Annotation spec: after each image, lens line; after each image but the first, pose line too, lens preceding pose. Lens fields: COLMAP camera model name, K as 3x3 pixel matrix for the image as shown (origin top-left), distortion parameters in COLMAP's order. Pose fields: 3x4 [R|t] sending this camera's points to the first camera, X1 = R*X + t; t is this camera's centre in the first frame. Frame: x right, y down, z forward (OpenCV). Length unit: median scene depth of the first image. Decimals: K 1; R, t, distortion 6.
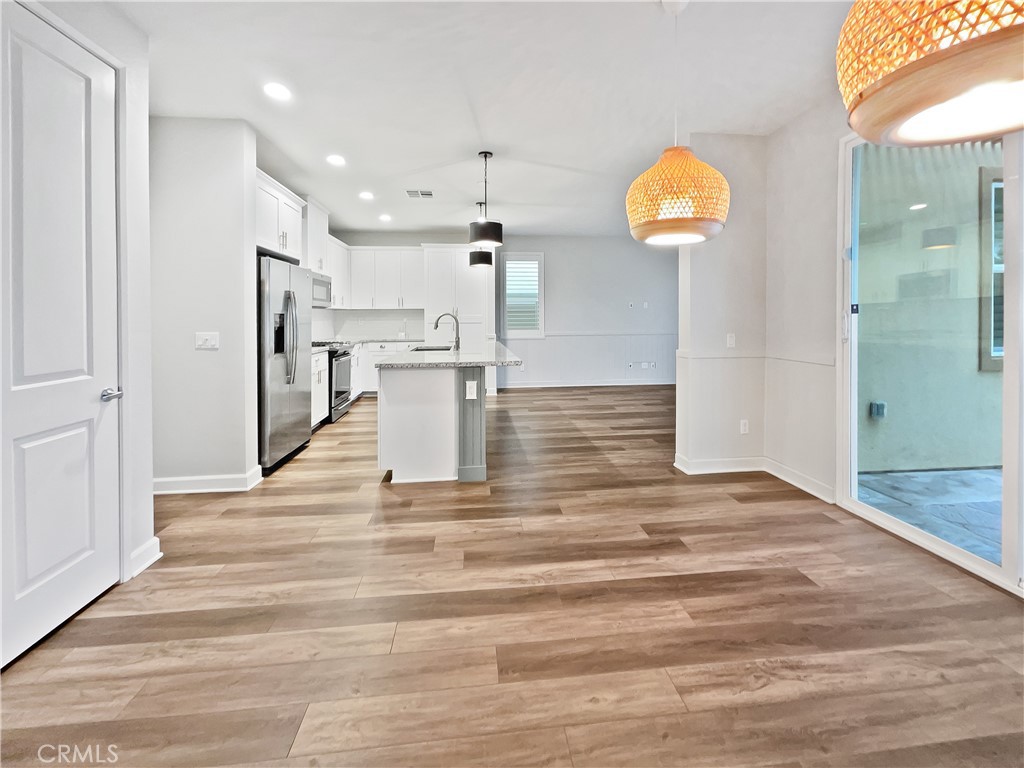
lens RADIAL K [[419.5, 0, 514.8], [0, 419.5, 383.1], [0, 0, 1]] dist [0.003838, -0.001581]
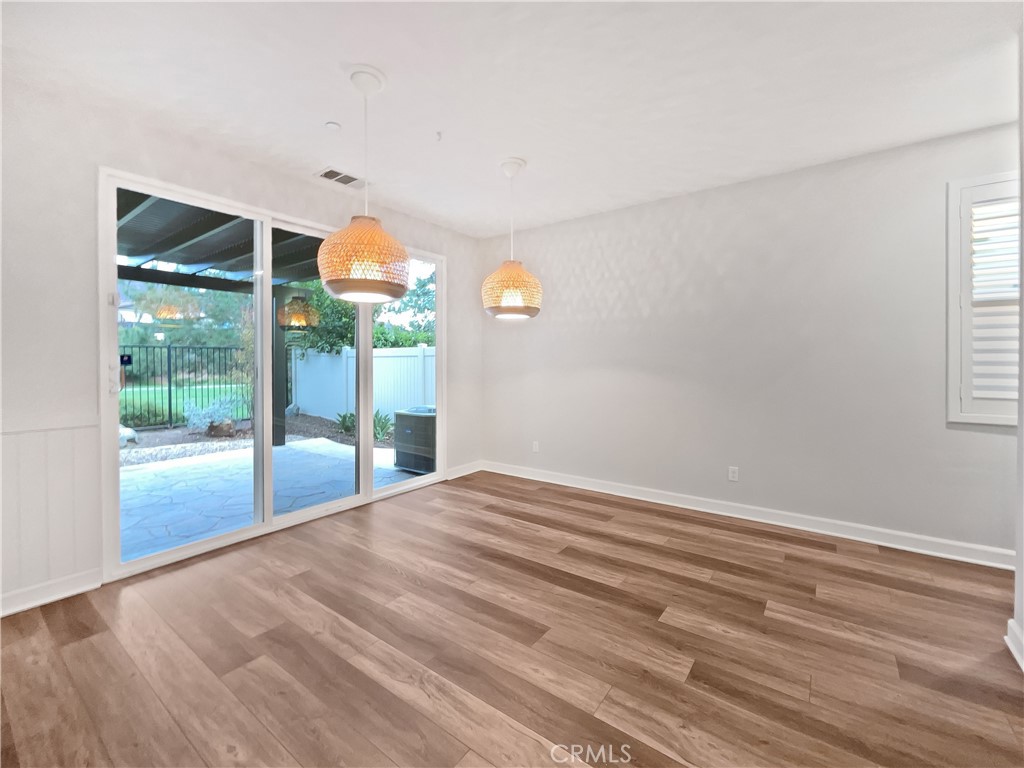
lens RADIAL K [[419.5, 0, 534.1], [0, 419.5, 369.1], [0, 0, 1]] dist [0.003838, -0.001581]
pose [[-0.750259, 0.000902, 0.661143, -0.681873], [0.106938, 0.986997, 0.120007, -0.223456], [-0.652438, 0.160738, -0.740600, 1.438538]]
